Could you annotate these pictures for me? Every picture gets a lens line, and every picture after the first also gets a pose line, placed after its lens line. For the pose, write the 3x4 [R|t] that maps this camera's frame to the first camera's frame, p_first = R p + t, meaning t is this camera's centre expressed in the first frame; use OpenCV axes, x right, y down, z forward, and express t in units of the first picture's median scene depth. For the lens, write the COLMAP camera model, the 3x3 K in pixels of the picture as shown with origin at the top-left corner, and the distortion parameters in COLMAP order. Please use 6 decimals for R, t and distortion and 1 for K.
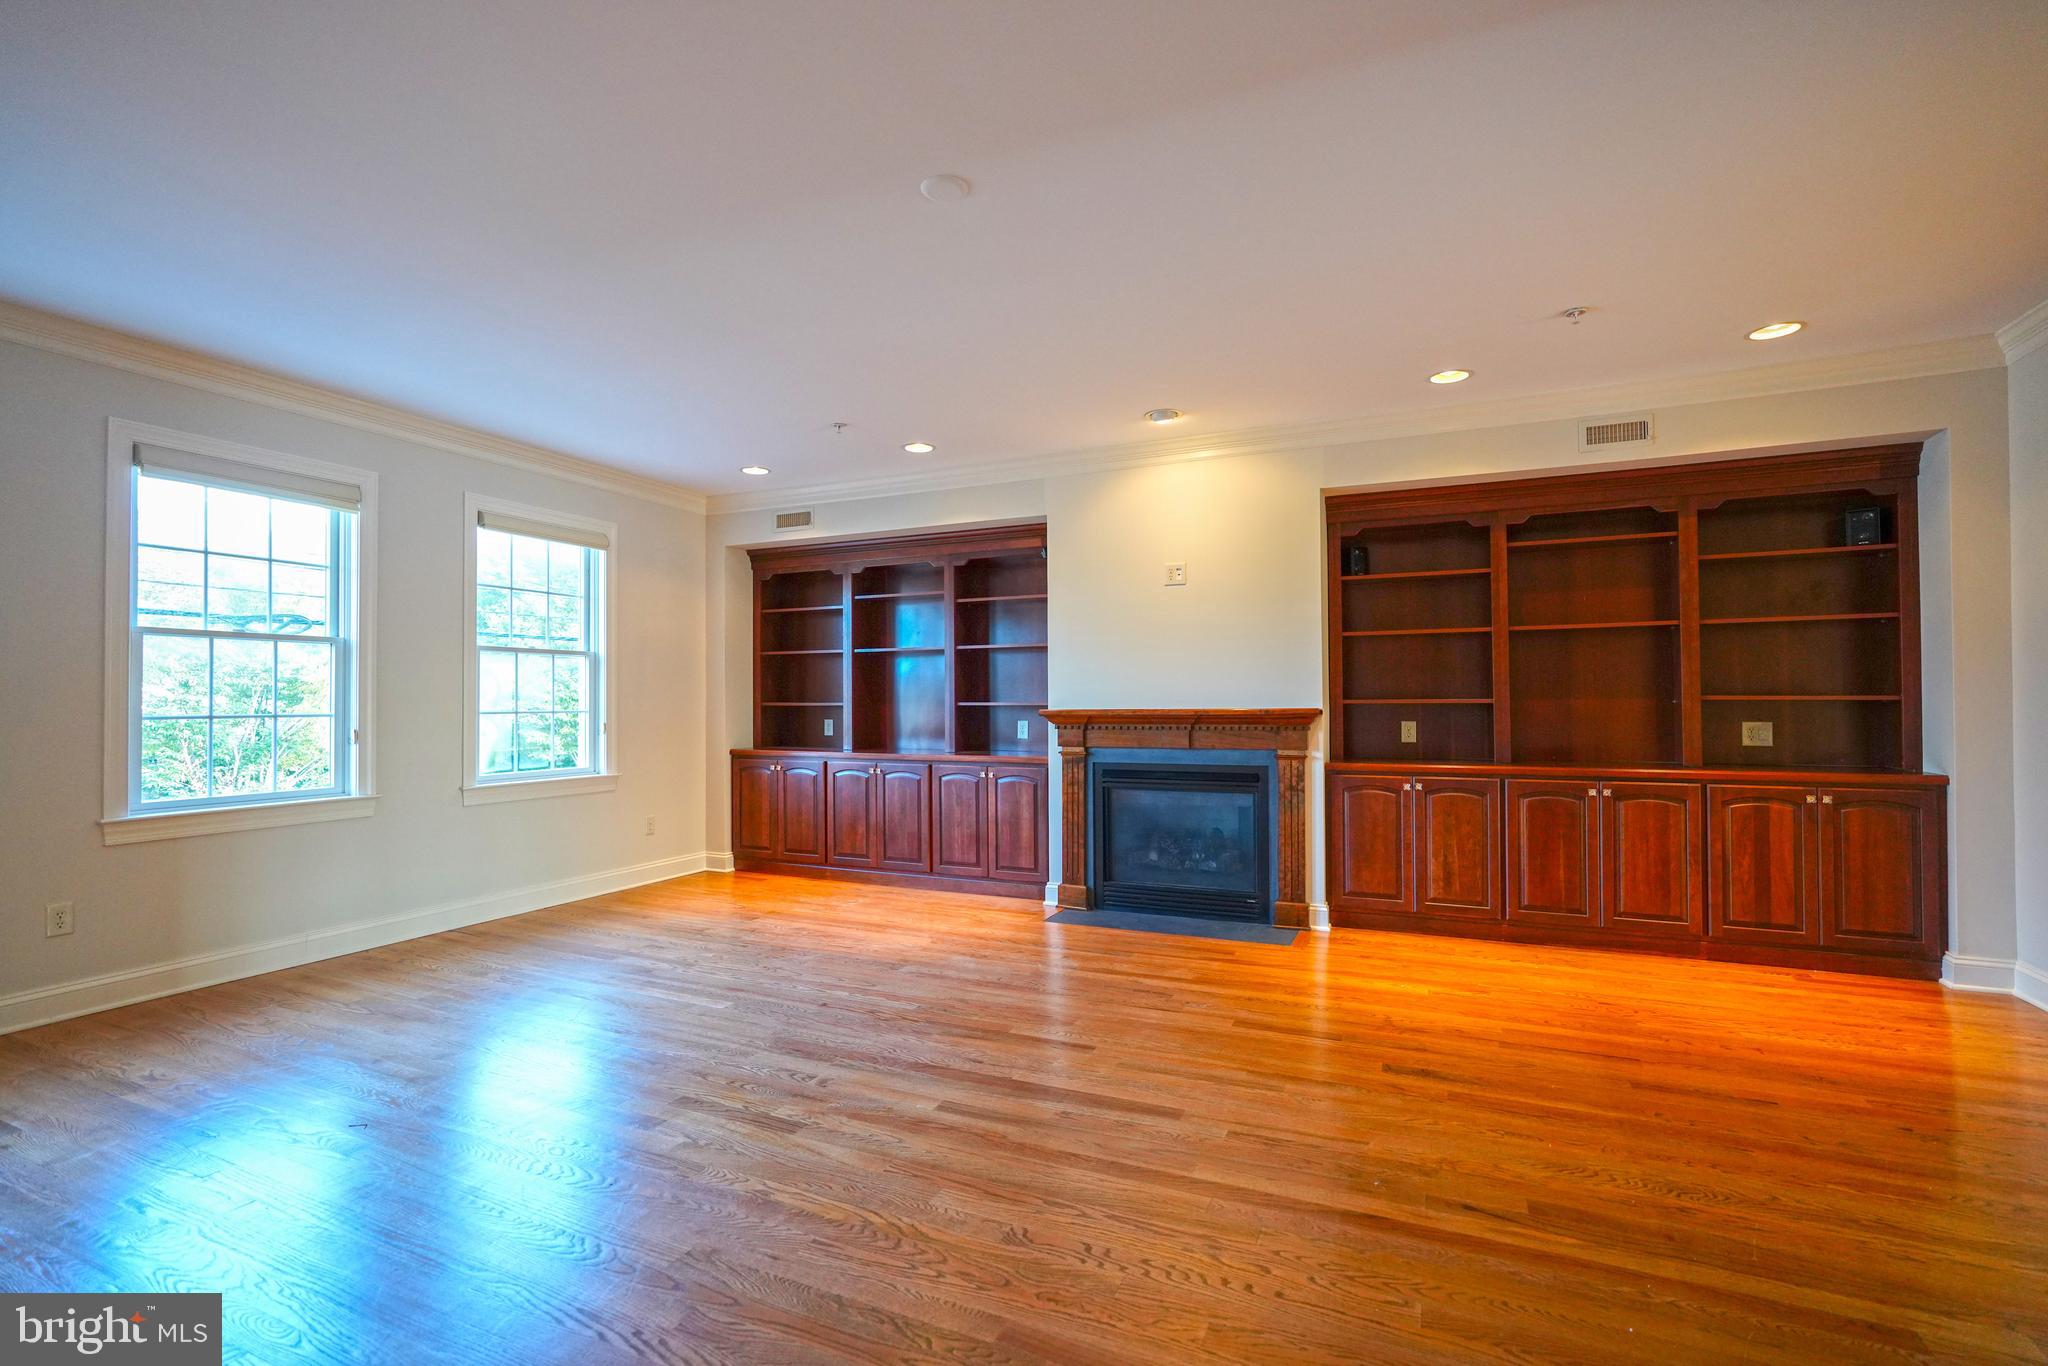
lens RADIAL K [[916.4, 0, 1017.3], [0, 916.4, 685.7], [0, 0, 1]] dist [-0.012658, 0.006311]
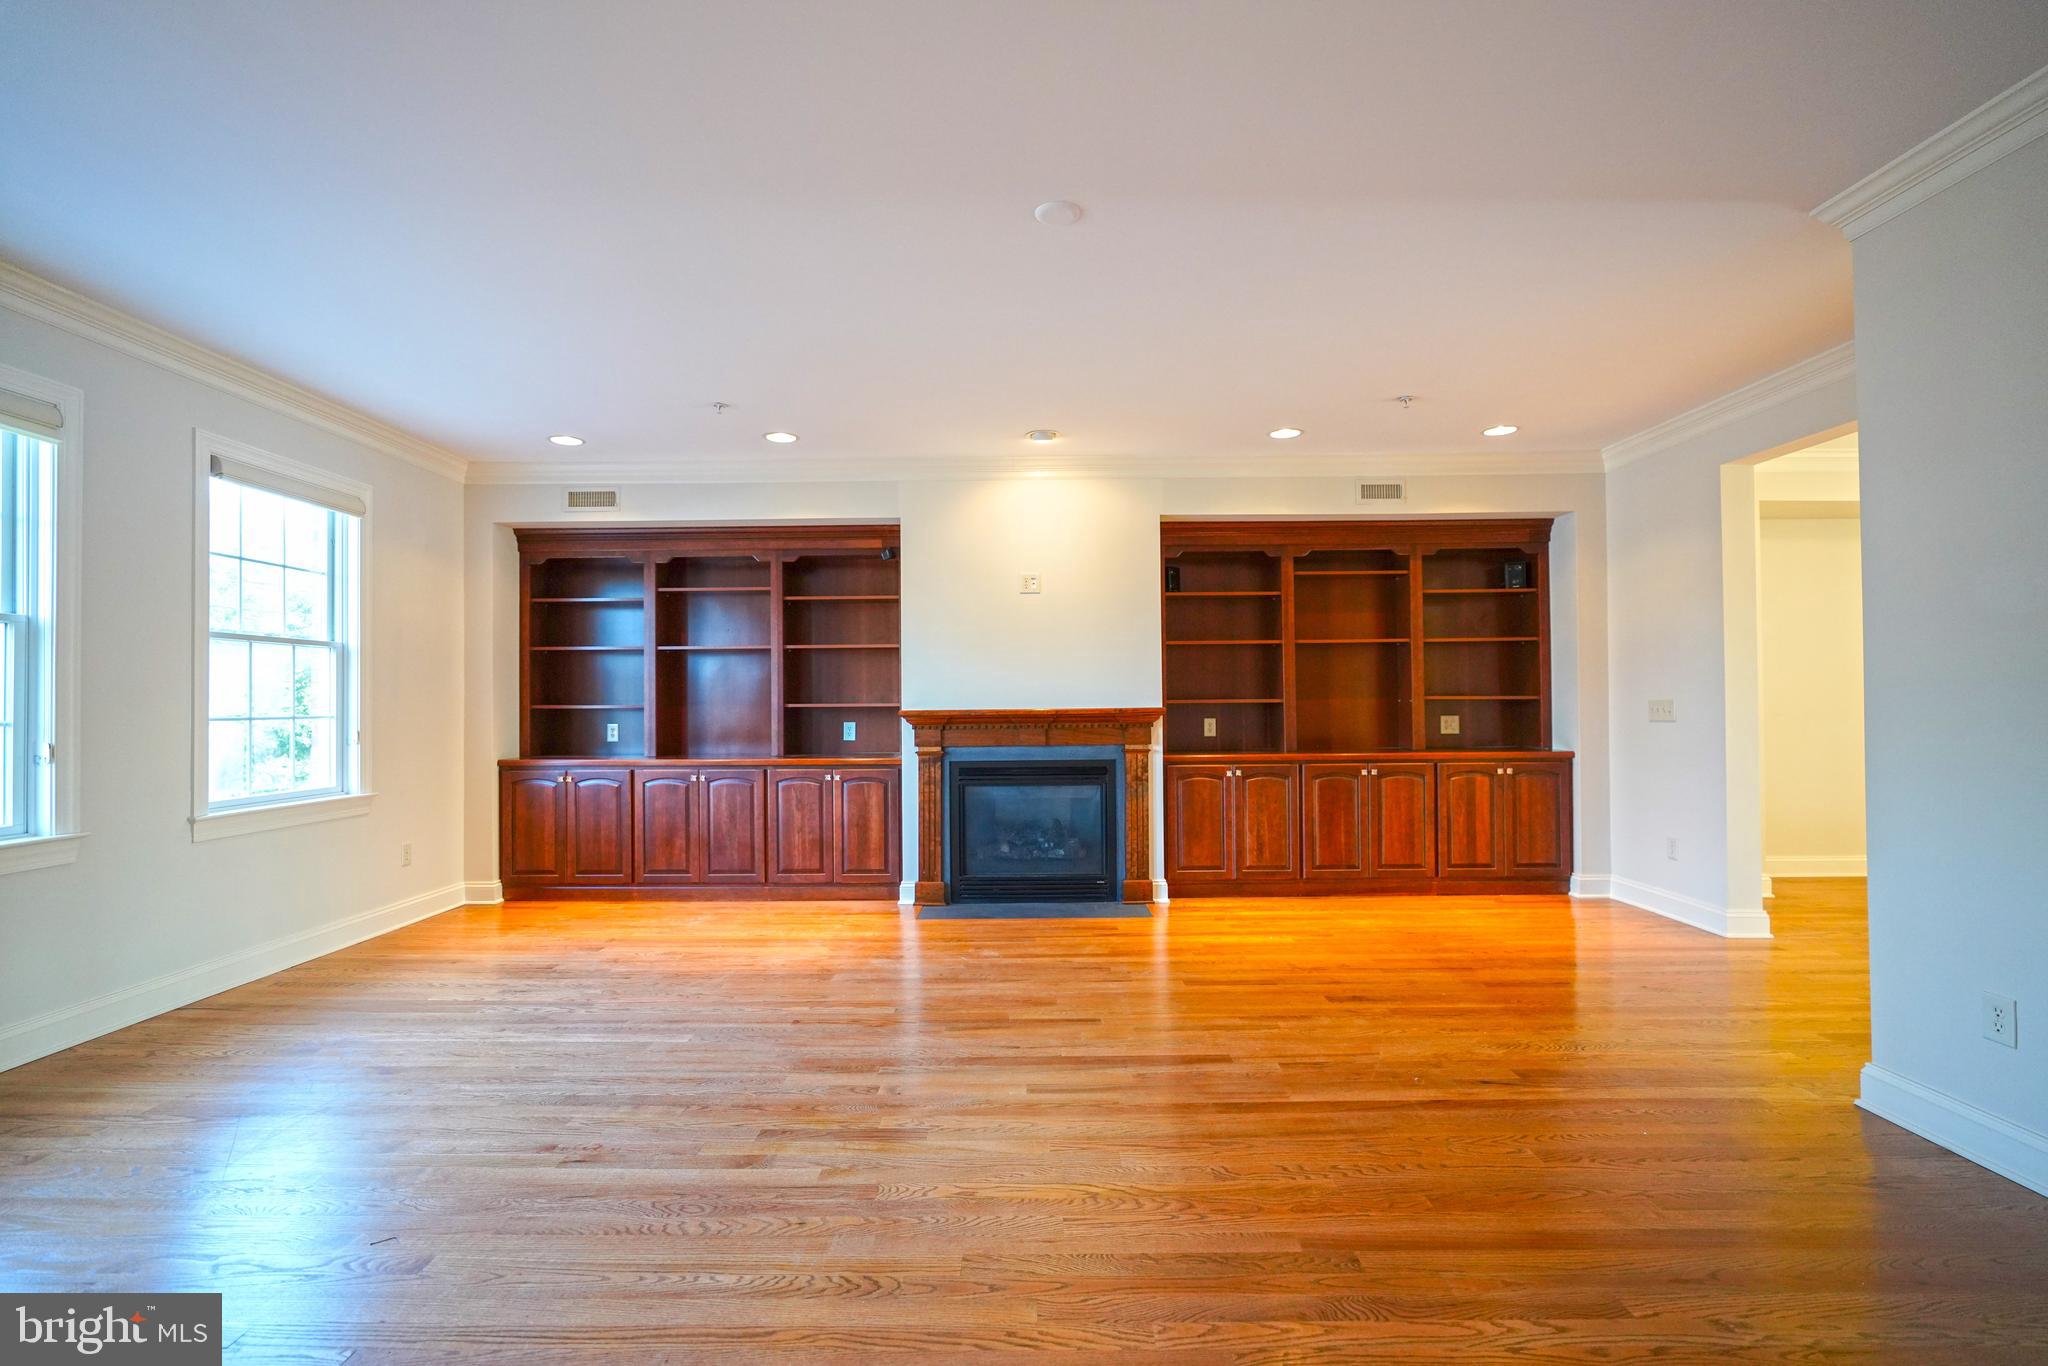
lens RADIAL K [[916.4, 0, 1017.6], [0, 916.4, 686.7], [0, 0, 1]] dist [-0.012658, 0.006311]
pose [[0.912690, 0.003794, 0.408635, -0.287987], [-0.003521, 0.999993, -0.001421, 0.000941], [-0.408637, -0.000142, 0.912697, 0.029383]]
